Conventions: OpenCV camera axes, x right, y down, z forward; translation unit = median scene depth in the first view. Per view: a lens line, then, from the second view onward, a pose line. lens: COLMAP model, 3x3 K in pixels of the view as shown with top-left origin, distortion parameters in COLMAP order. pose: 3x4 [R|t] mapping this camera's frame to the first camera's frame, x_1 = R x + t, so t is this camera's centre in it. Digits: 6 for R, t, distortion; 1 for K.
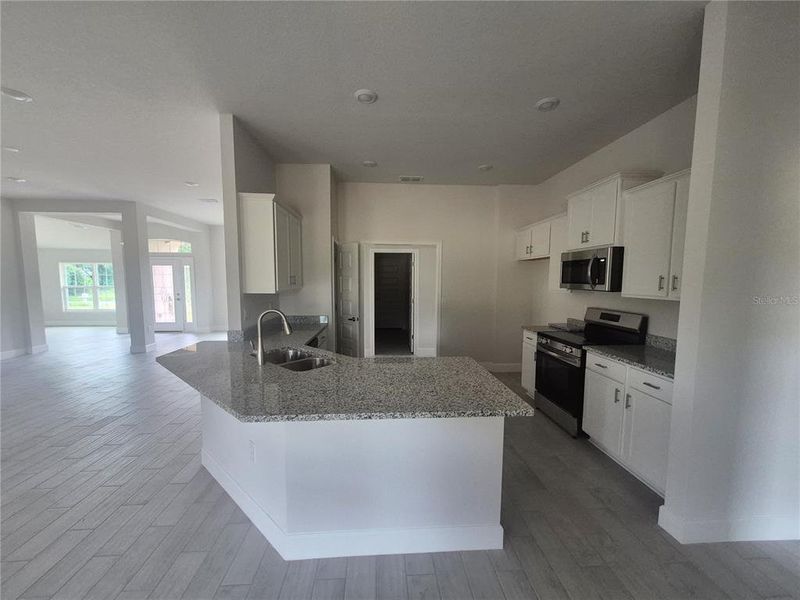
lens RADIAL K [[311.8, 0, 397.2], [0, 311.8, 305.2], [0, 0, 1]] dist [0.000680, 0.000263]
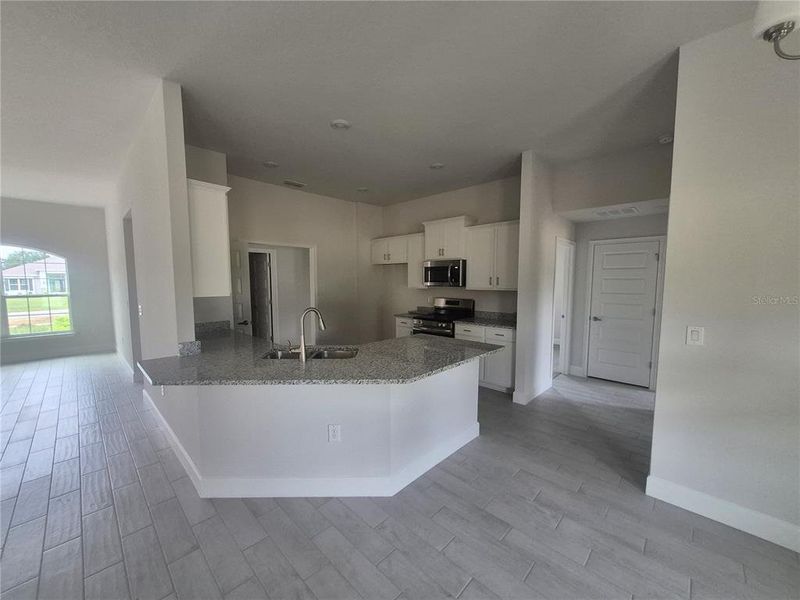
lens RADIAL K [[311.8, 0, 397.2], [0, 311.8, 305.2], [0, 0, 1]] dist [0.000680, 0.000263]
pose [[0.741926, -0.059909, 0.667800, -0.600224], [0.060327, 0.997925, 0.022502, -0.002472], [-0.667763, 0.023591, 0.744000, -0.000222]]
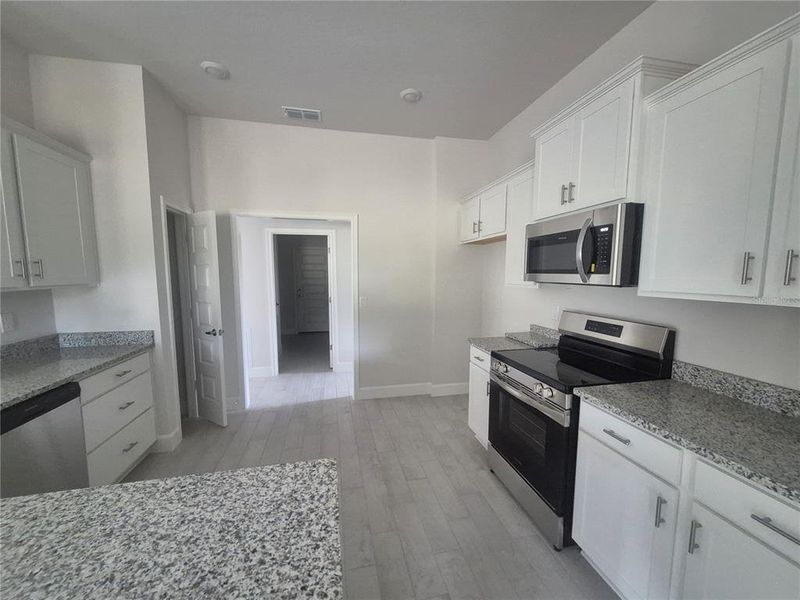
lens RADIAL K [[311.8, 0, 397.2], [0, 311.8, 305.2], [0, 0, 1]] dist [0.000680, 0.000263]
pose [[0.988880, -0.017553, 0.147678, 0.191458], [0.014998, 0.999718, 0.018402, -0.023845], [-0.147959, -0.015983, 0.988864, 0.455479]]
